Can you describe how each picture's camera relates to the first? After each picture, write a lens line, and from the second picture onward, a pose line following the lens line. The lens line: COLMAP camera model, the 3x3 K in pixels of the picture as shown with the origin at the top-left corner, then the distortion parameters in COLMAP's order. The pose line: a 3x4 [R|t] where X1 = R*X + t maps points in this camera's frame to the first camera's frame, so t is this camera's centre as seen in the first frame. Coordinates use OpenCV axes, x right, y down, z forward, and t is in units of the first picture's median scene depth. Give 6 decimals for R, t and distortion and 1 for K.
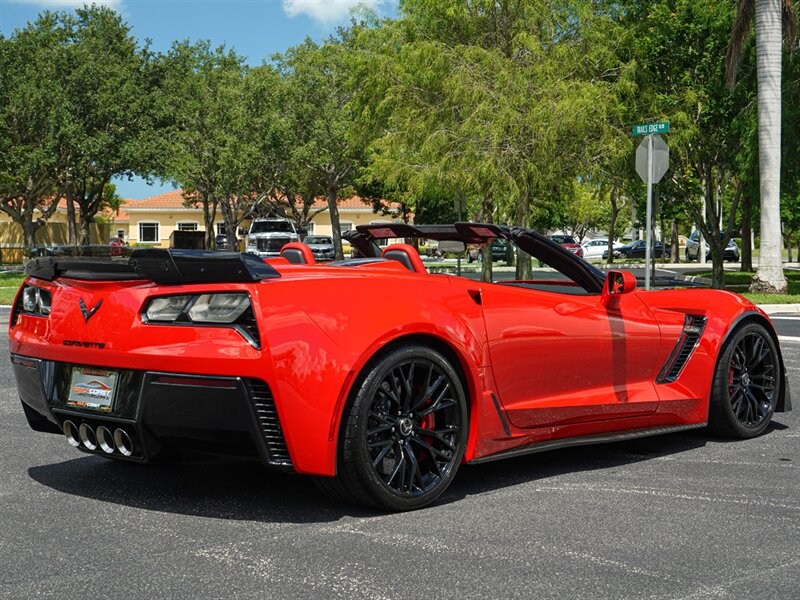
lens RADIAL K [[1329.6, 0, 422.0], [0, 1329.6, 278.9], [0, 0, 1]] dist [-0.019702, 0.000000]
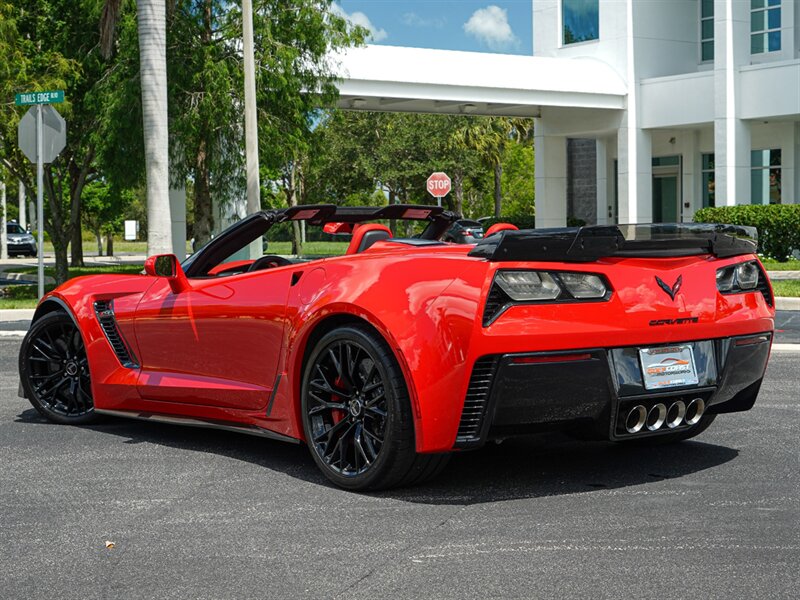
lens RADIAL K [[1459.5, 0, 403.9], [0, 1459.5, 300.2], [0, 0, 1]] dist [-0.010880, 0.000000]
pose [[0.874601, -0.031699, 0.483805, -0.071790], [0.023739, 0.999463, 0.022571, -0.000002], [-0.484261, -0.008256, 0.874885, 0.069882]]
